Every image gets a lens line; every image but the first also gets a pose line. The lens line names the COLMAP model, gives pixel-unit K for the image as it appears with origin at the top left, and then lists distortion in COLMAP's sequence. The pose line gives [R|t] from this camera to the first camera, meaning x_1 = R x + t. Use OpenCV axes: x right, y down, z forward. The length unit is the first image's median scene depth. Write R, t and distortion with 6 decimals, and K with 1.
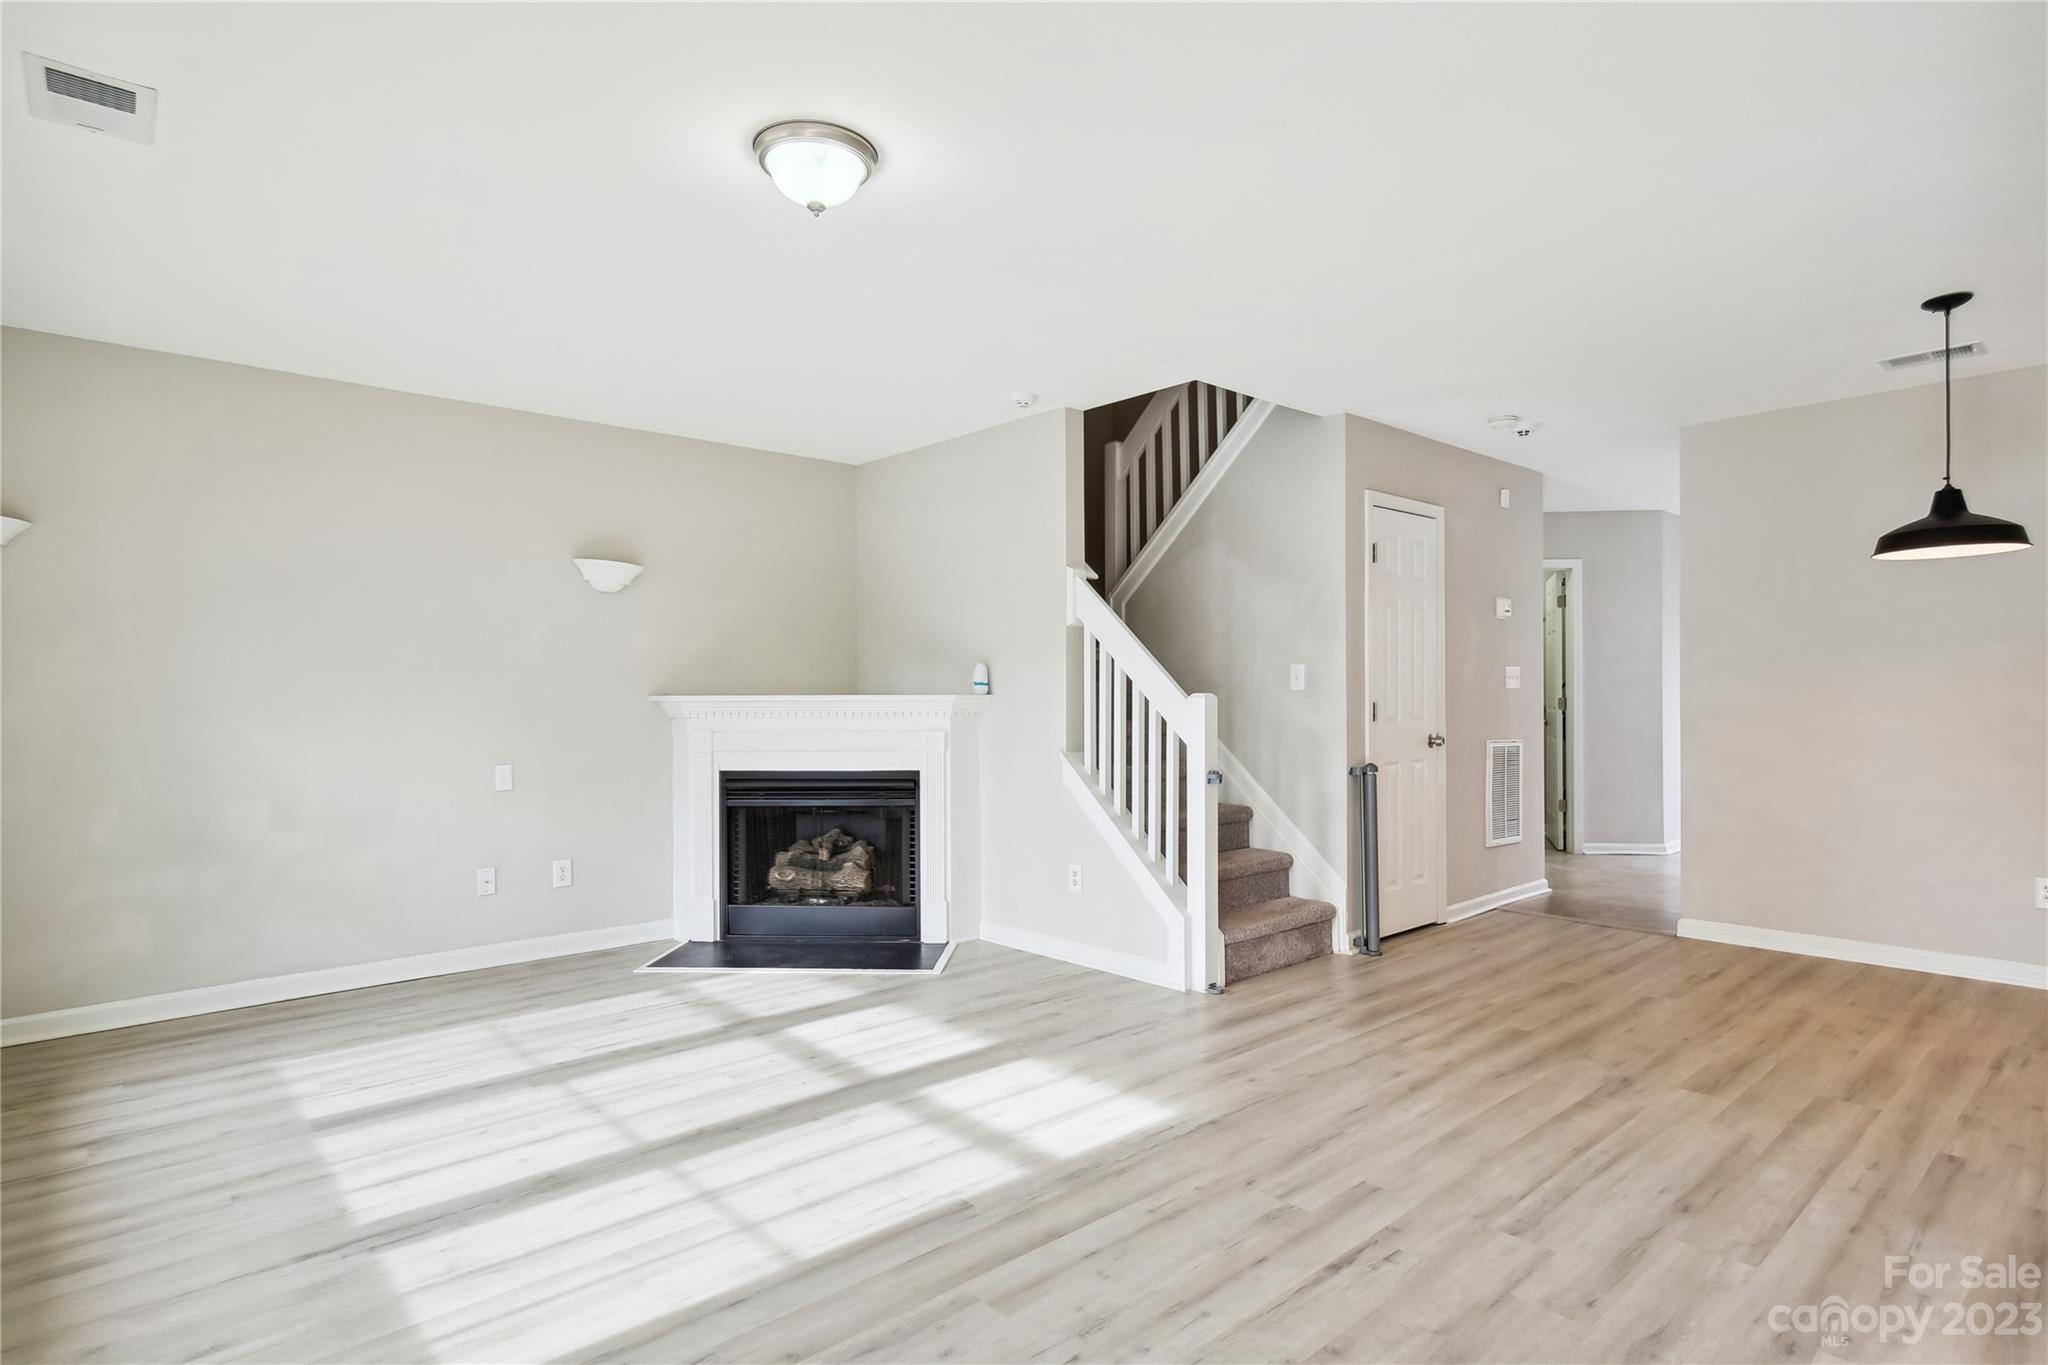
lens RADIAL K [[1072.2, 0, 1040.3], [0, 1072.2, 677.6], [0, 0, 1]] dist [0.003119, 0.000422]
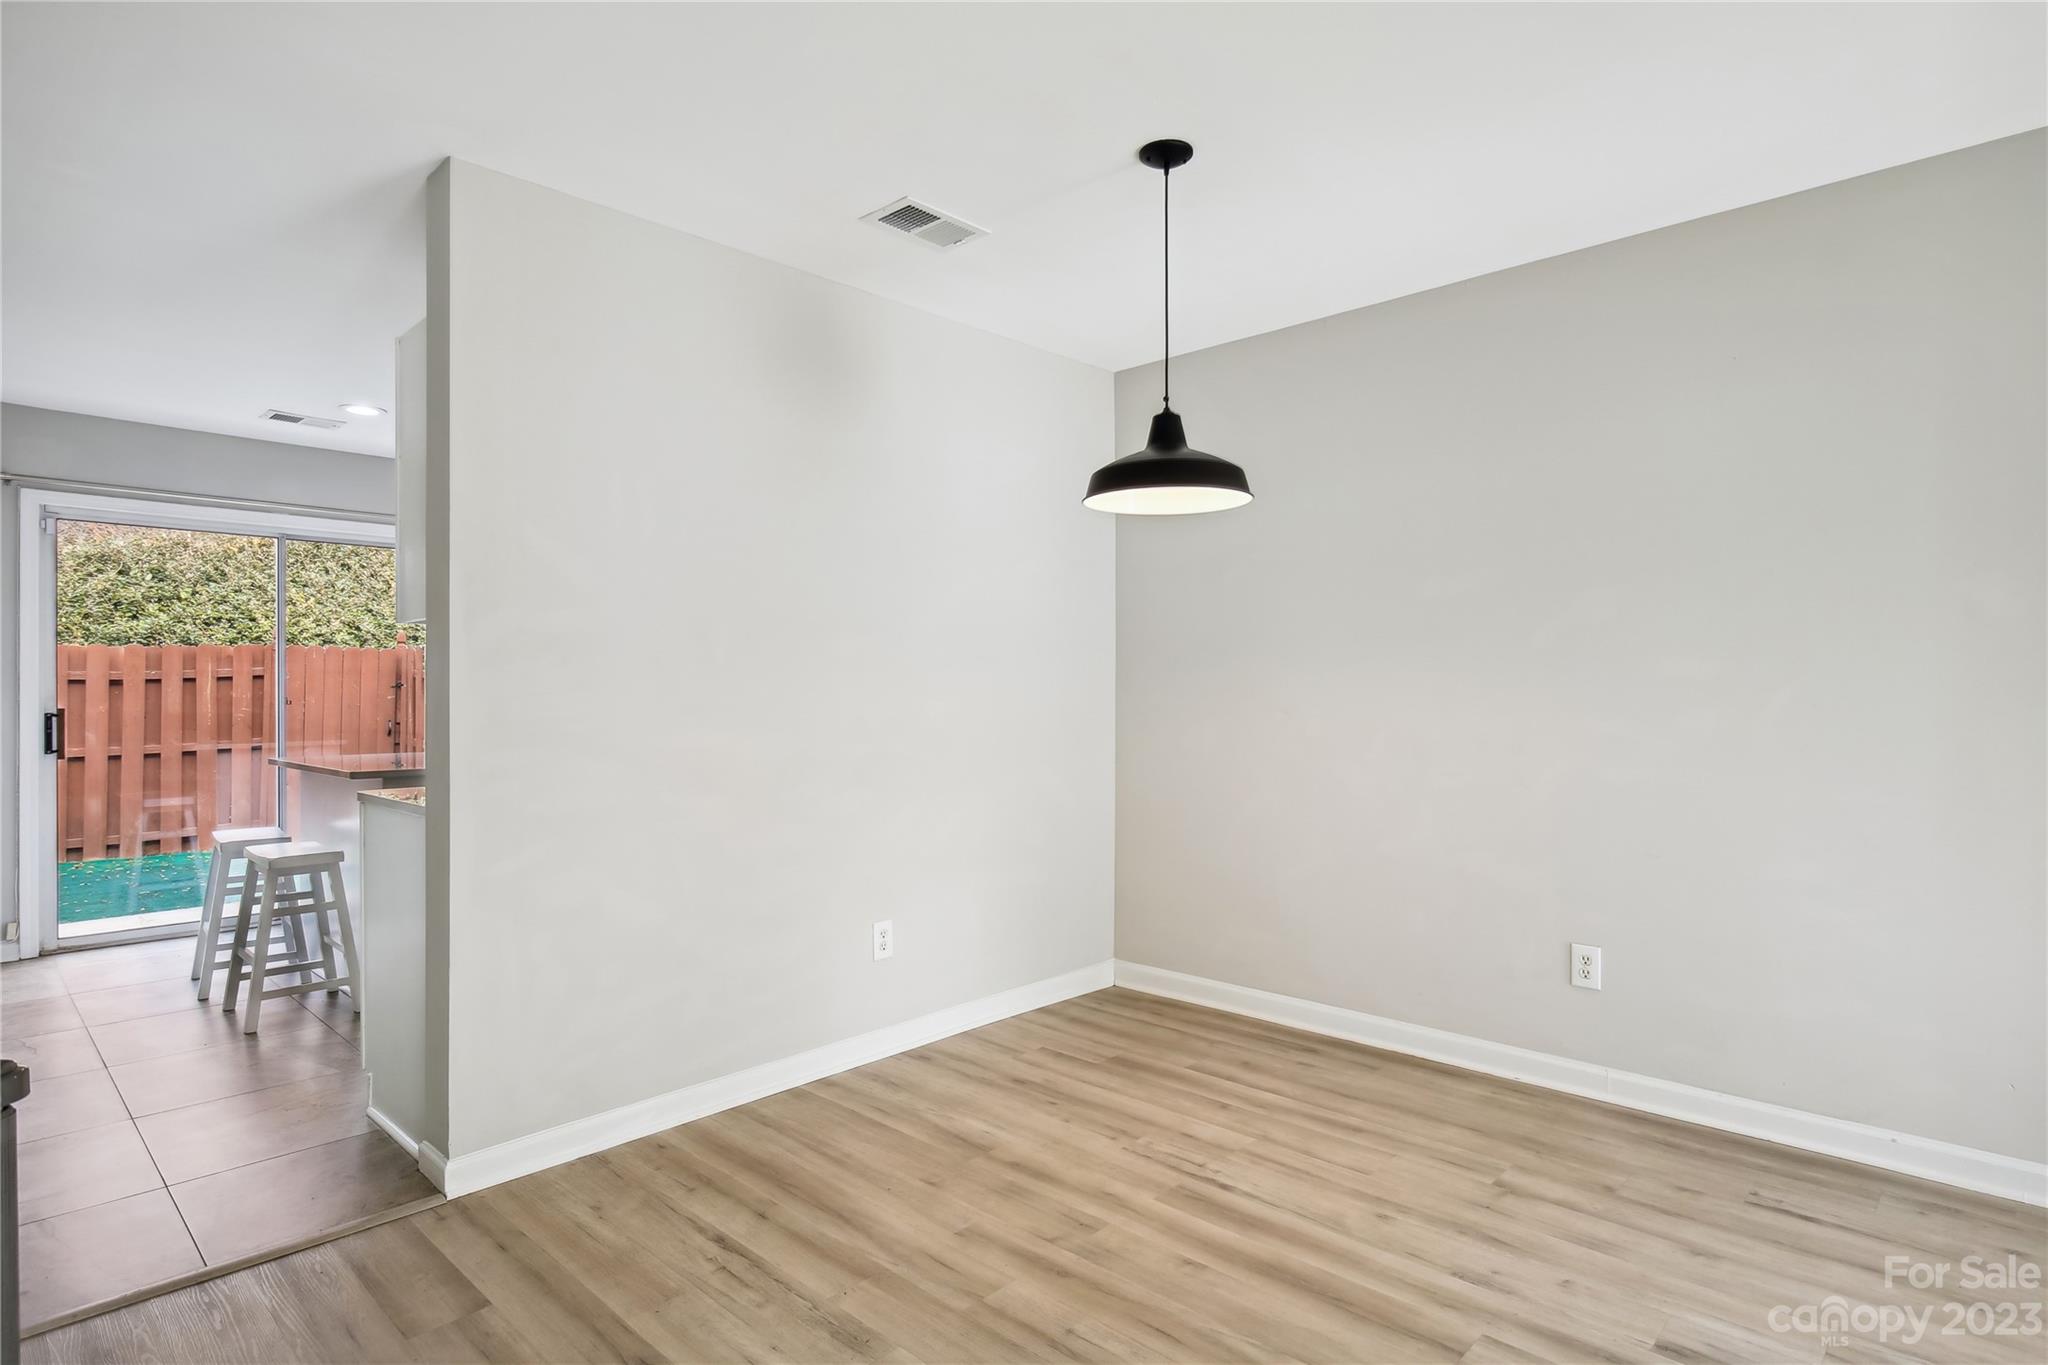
lens RADIAL K [[1049.8, 0, 1028.1], [0, 1049.8, 686.4], [0, 0, 1]] dist [0.000929, 0.000534]
pose [[-0.073681, 0.013192, 0.997195, 0.136825], [-0.008694, 0.999866, -0.013869, 0.018568], [-0.997244, -0.009691, -0.073557, 1.077148]]
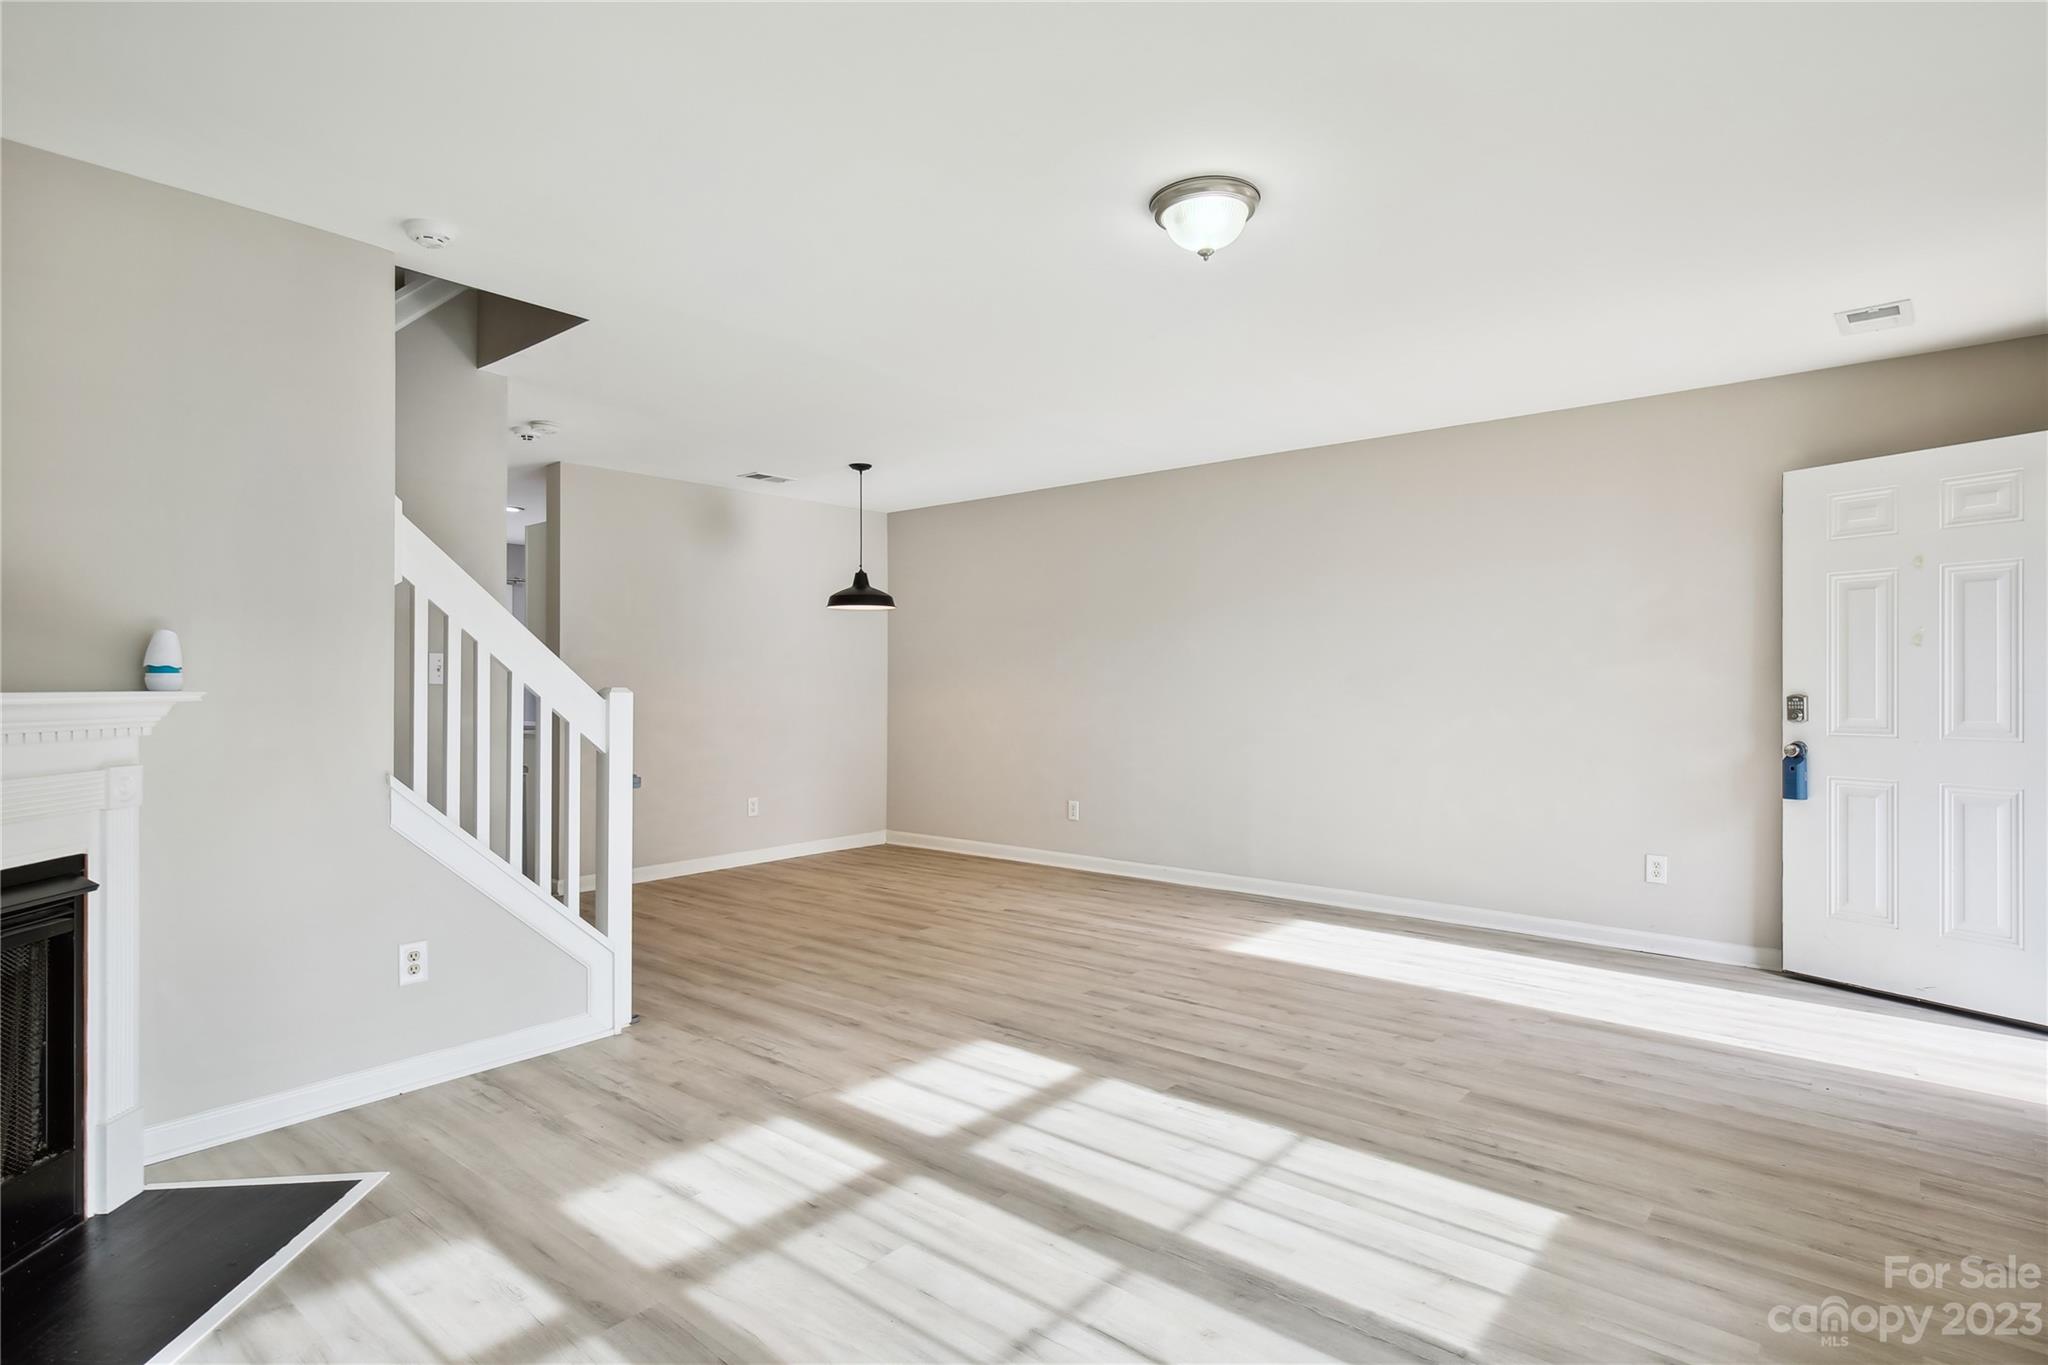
lens RADIAL K [[1049.8, 0, 1028.1], [0, 1049.8, 686.4], [0, 0, 1]] dist [0.000929, 0.000534]
pose [[-0.134909, 0.002666, 0.990854, -0.855922], [-0.009424, 0.999948, -0.003974, 0.015942], [-0.990813, -0.009874, -0.134877, 0.902993]]
